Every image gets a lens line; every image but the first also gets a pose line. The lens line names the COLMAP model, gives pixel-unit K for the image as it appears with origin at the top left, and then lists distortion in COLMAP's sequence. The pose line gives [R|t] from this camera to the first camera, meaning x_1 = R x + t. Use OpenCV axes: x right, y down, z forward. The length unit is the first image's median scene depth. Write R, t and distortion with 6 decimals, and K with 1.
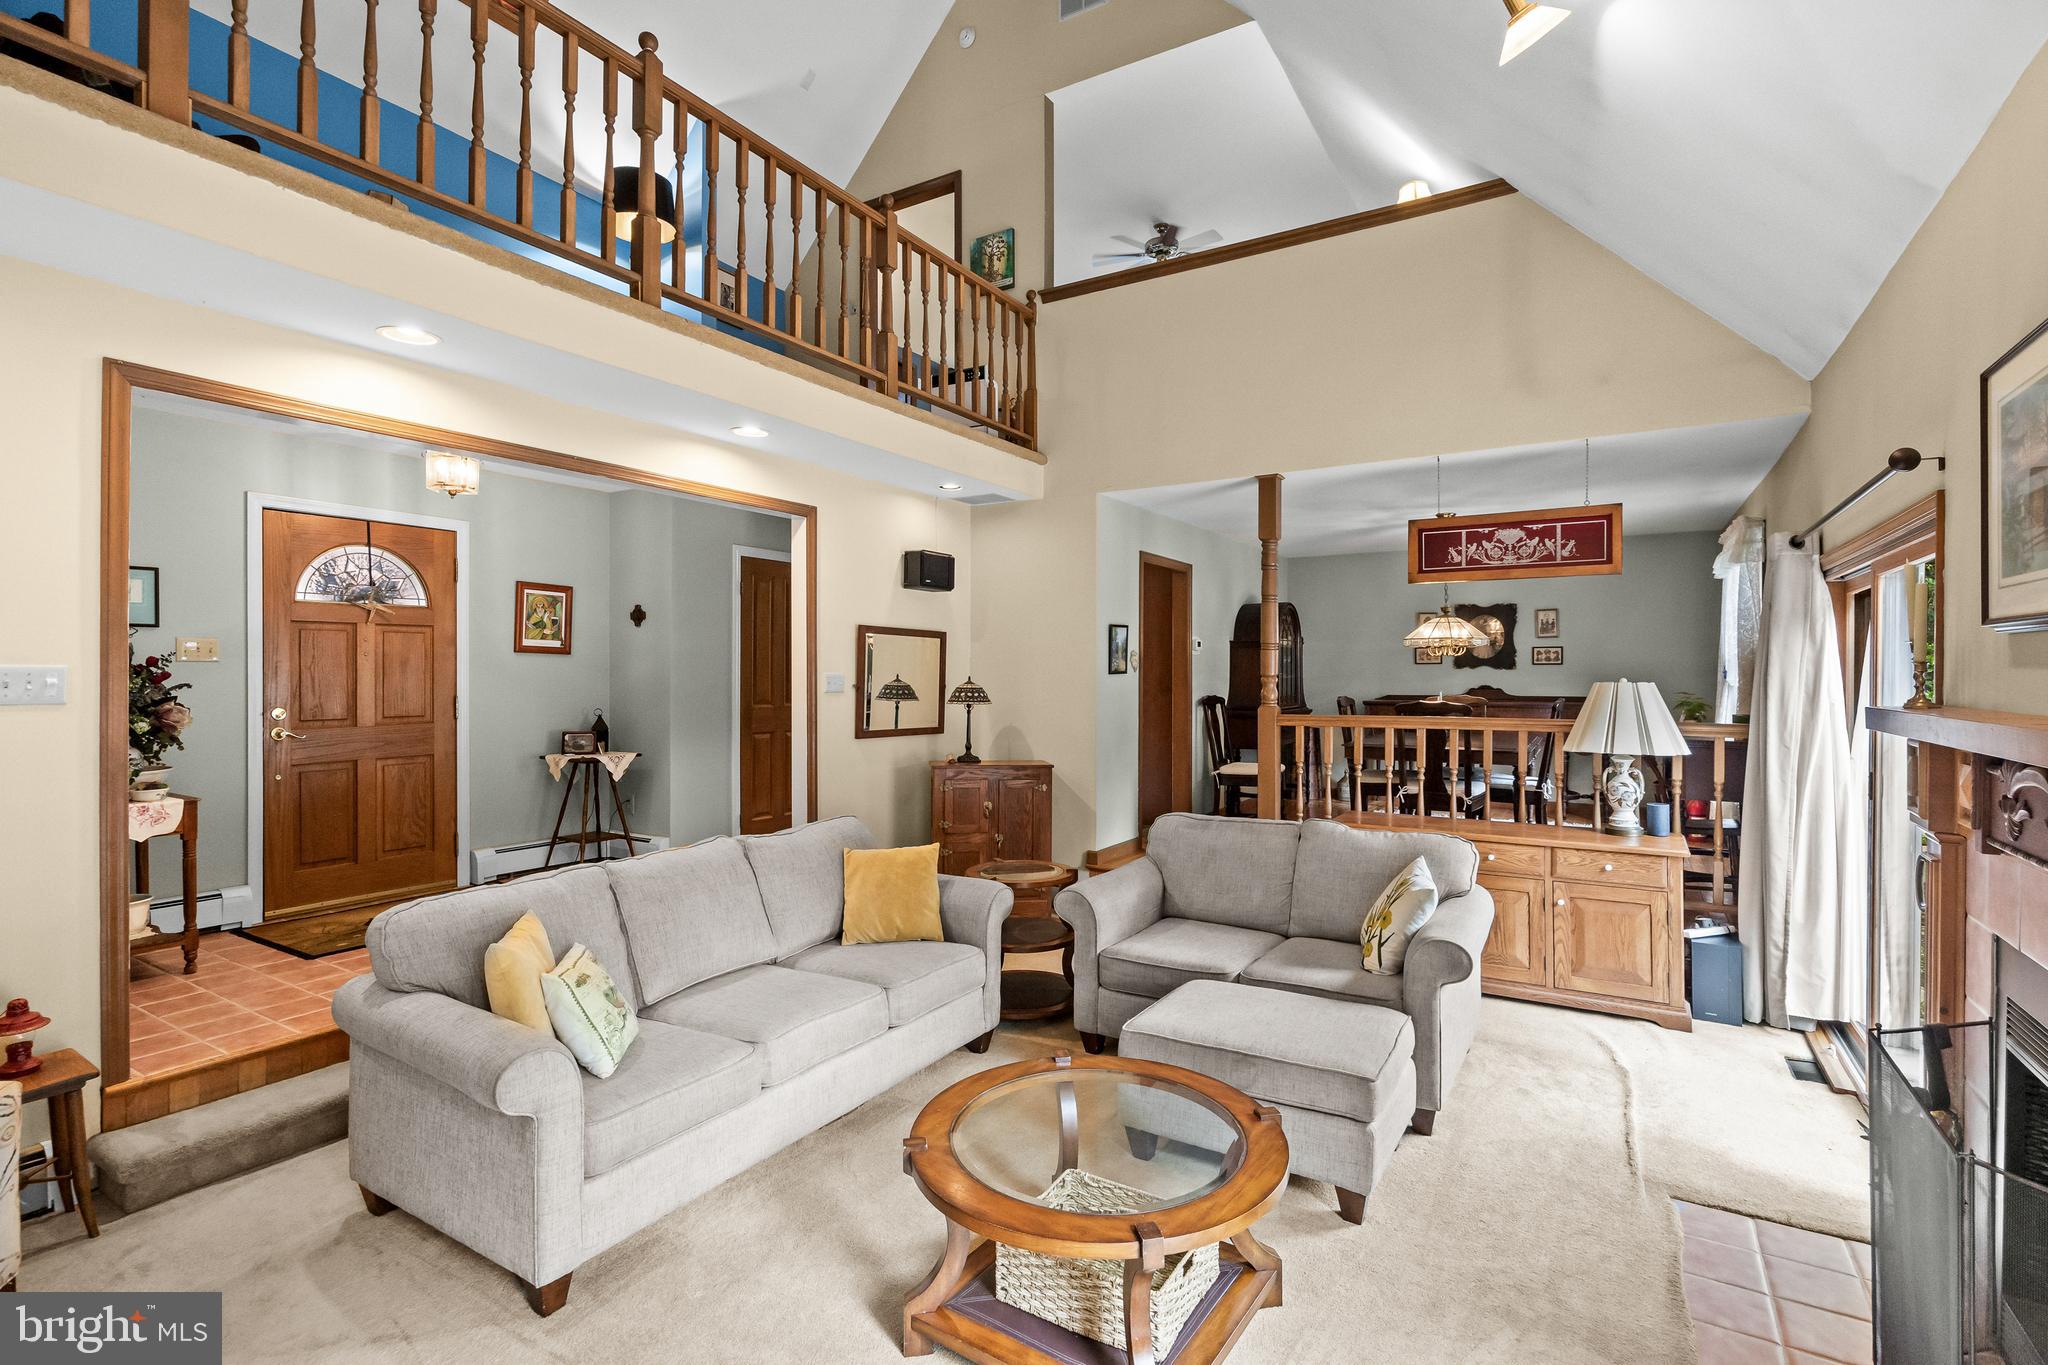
lens RADIAL K [[941.3, 0, 1024.2], [0, 941.3, 675.5], [0, 0, 1]] dist [0.002018, 0.000384]
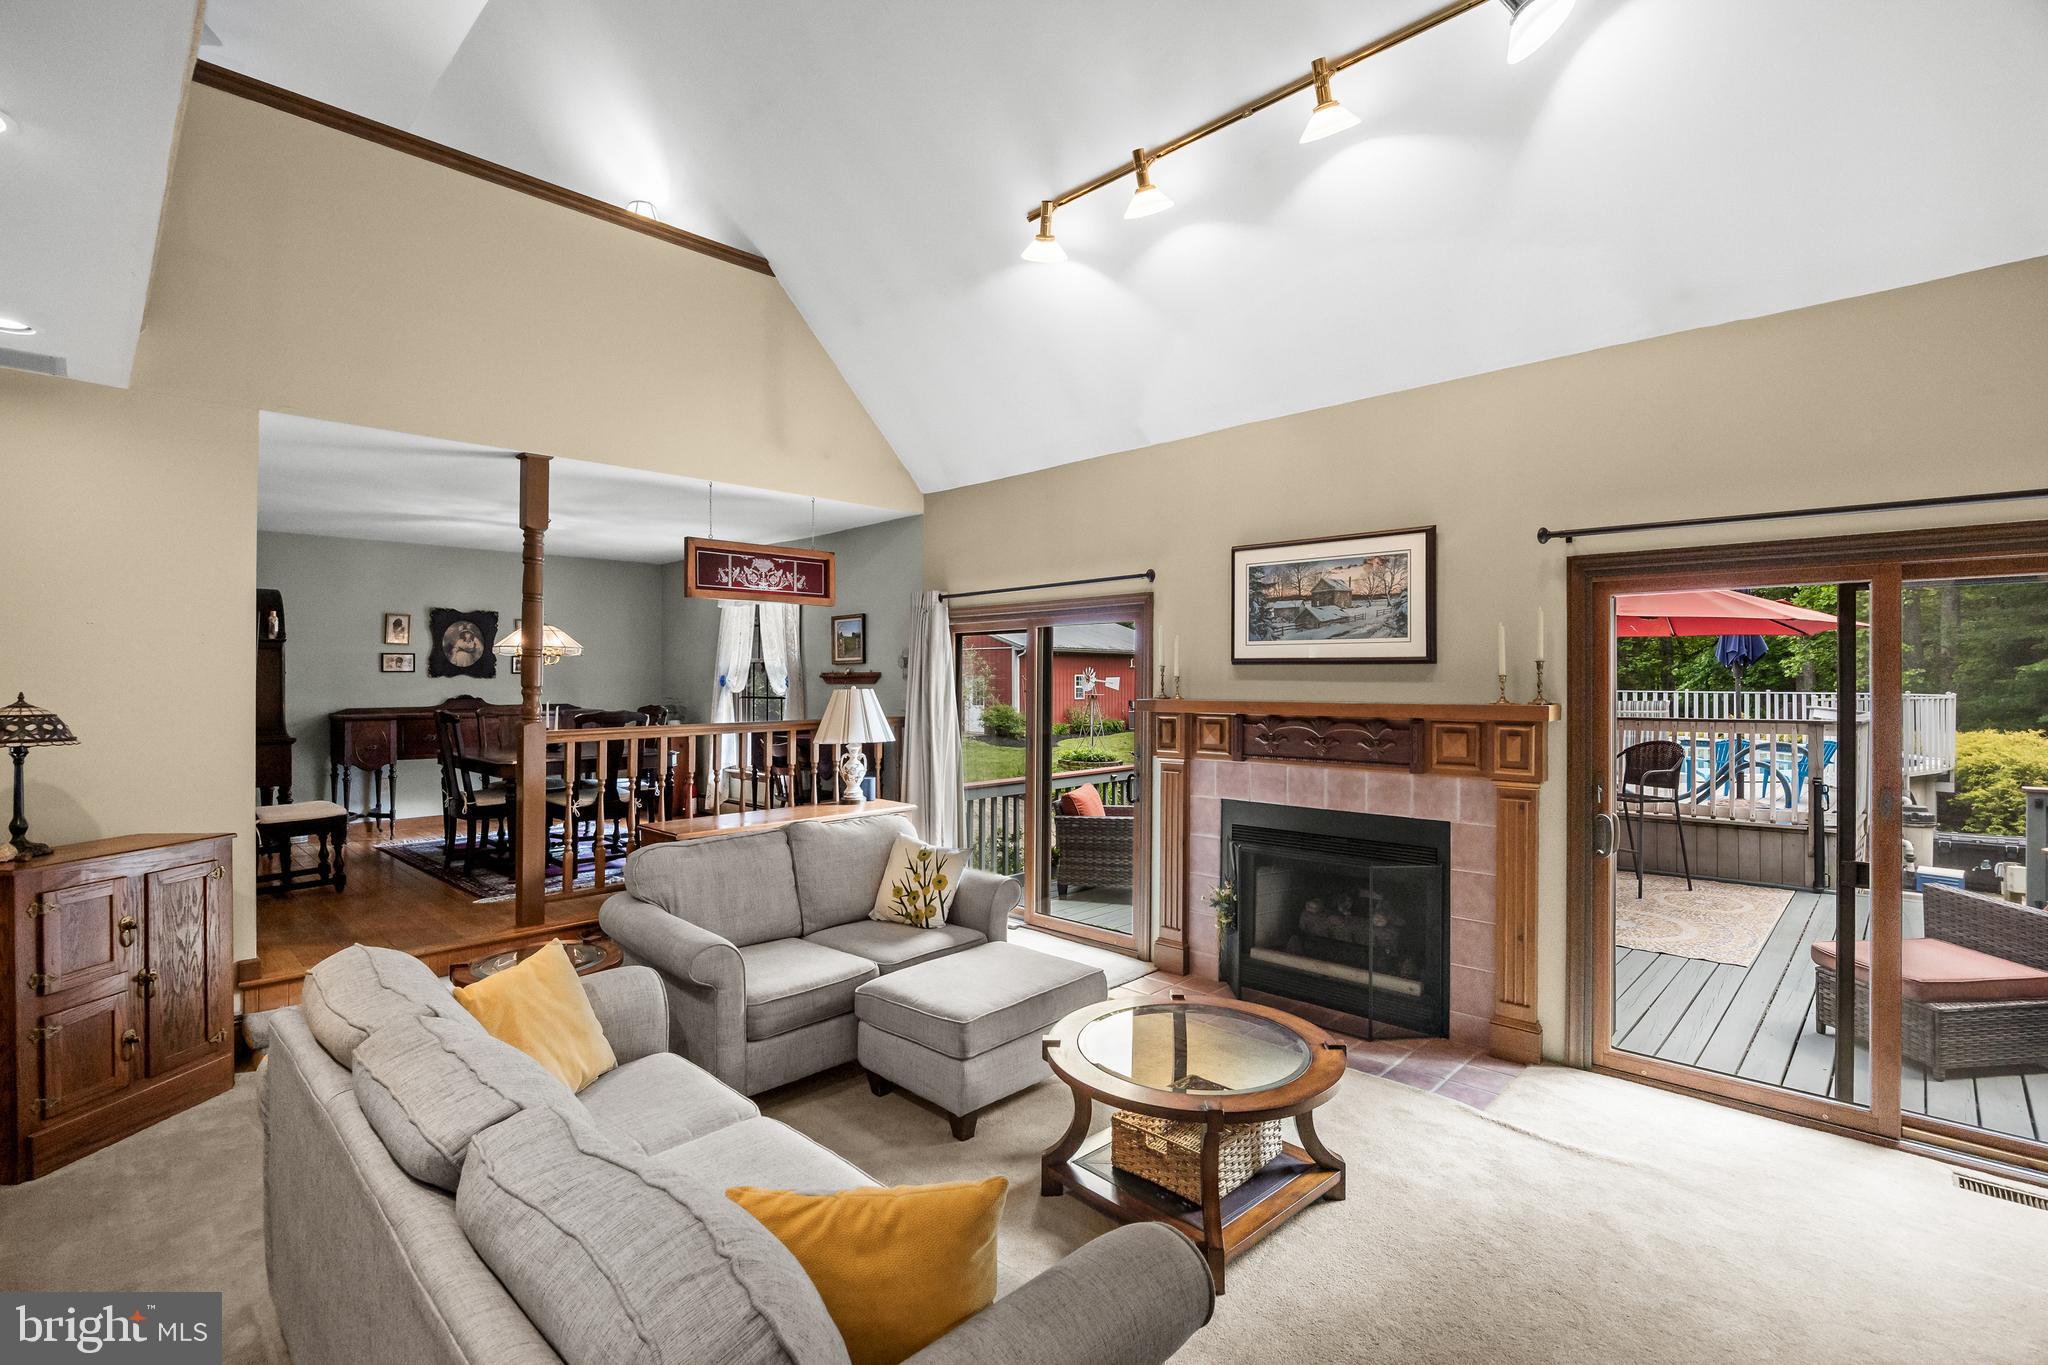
lens RADIAL K [[941.3, 0, 1032.5], [0, 941.3, 680.4], [0, 0, 1]] dist [0.002018, 0.000384]
pose [[0.209029, -0.002646, 0.977906, -0.463917], [0.004501, 0.999988, 0.001743, -0.005241], [-0.977899, 0.004037, 0.209038, 0.357746]]
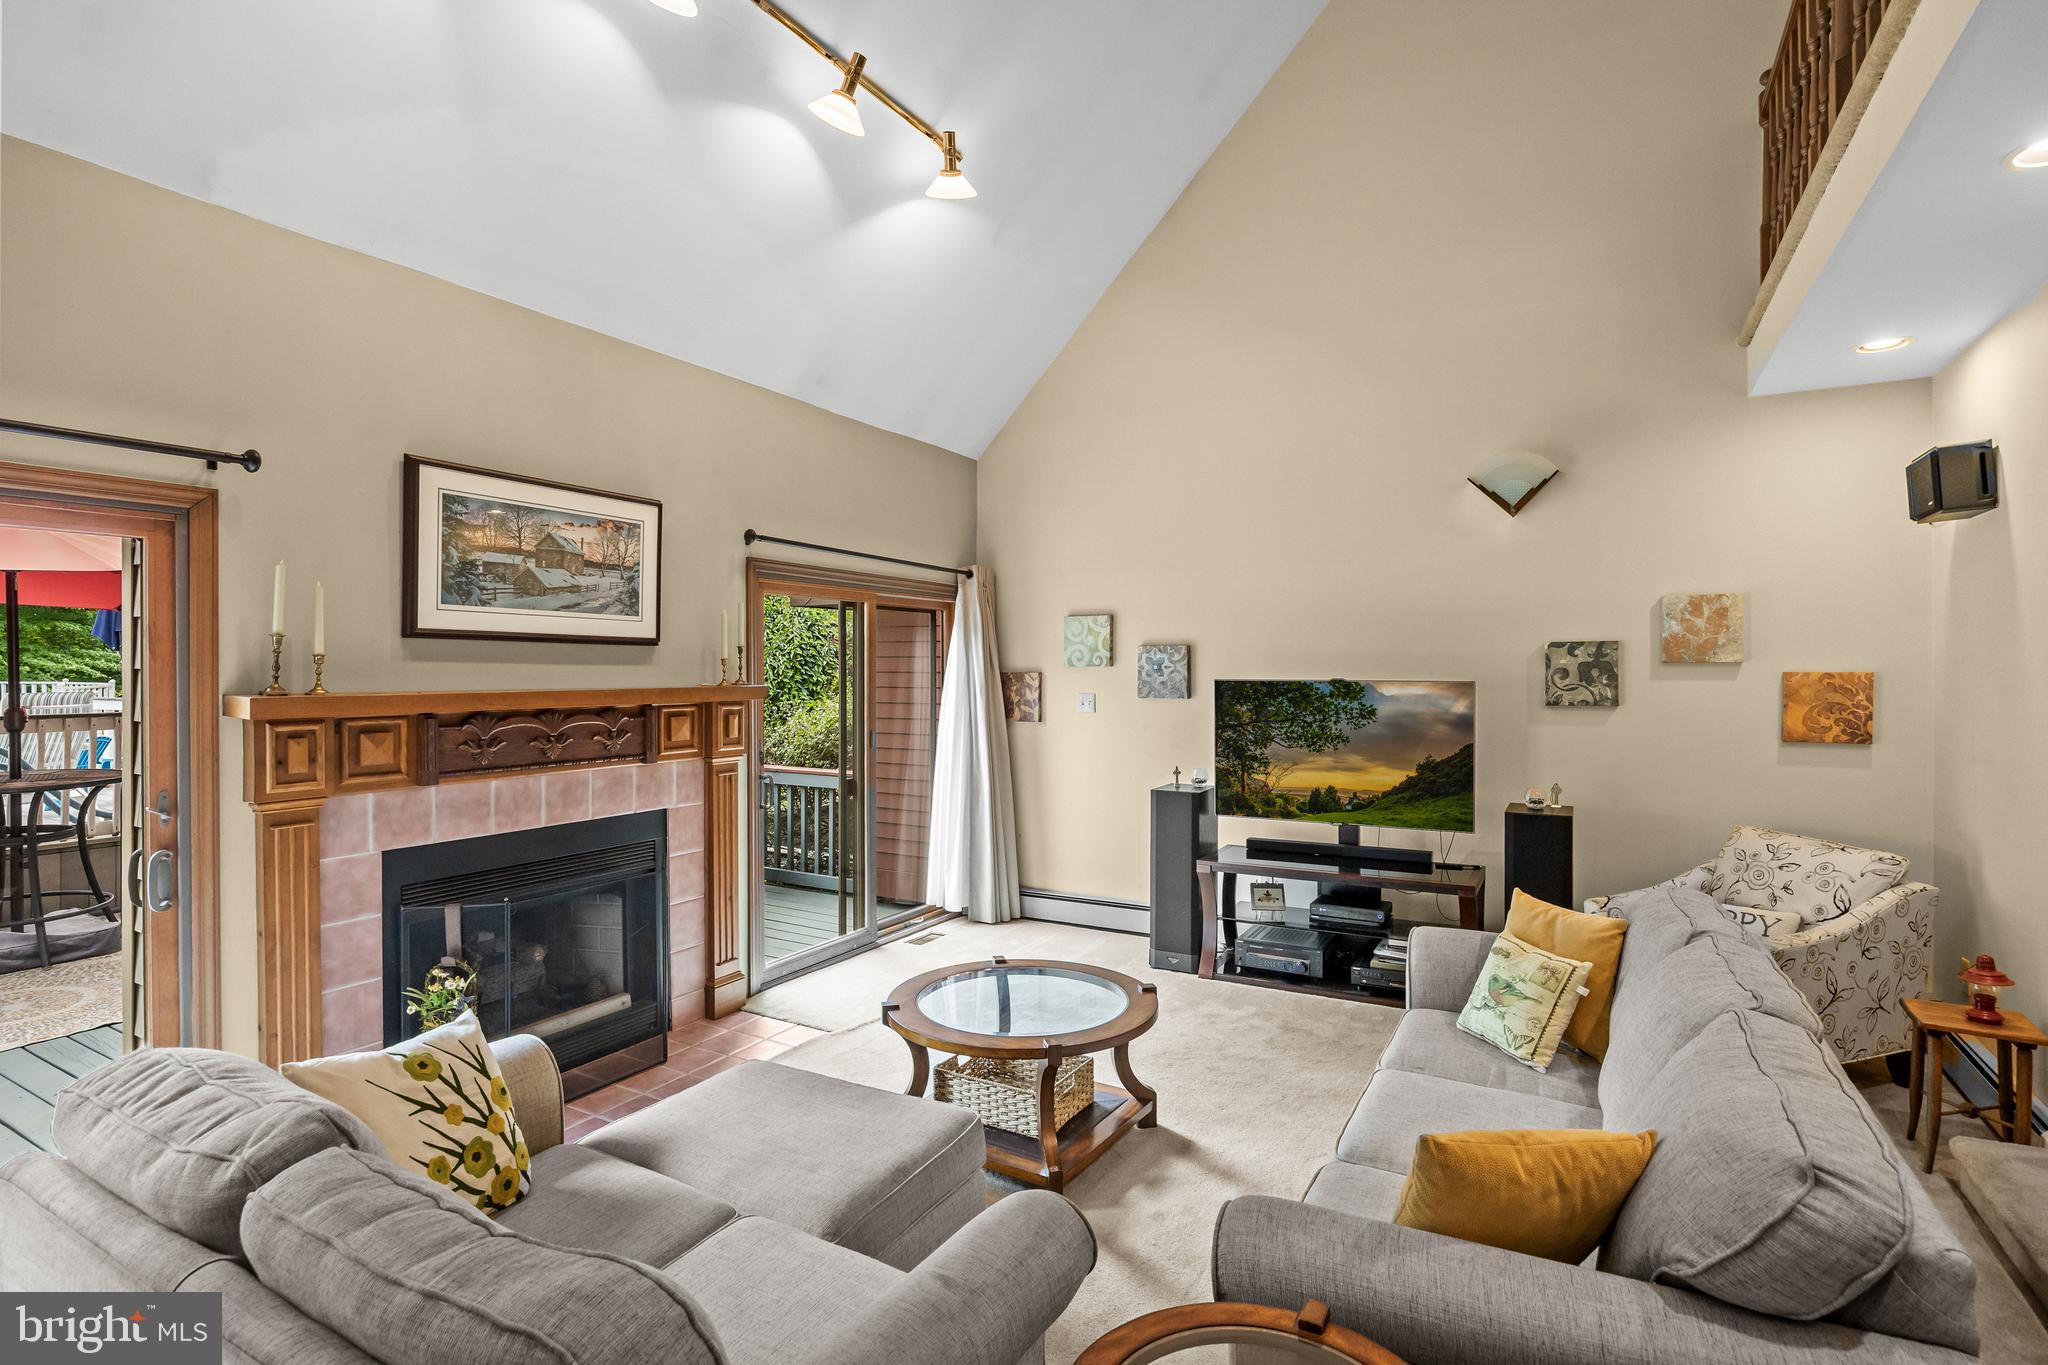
lens RADIAL K [[1000.7, 0, 1018.7], [0, 1000.7, 675.1], [0, 0, 1]] dist [-0.000367, -0.000099]
pose [[-0.999673, -0.001083, -0.025558, 0.044096], [-0.001334, 0.999951, 0.009790, -0.001584], [0.025546, 0.009821, -0.999625, 0.926636]]
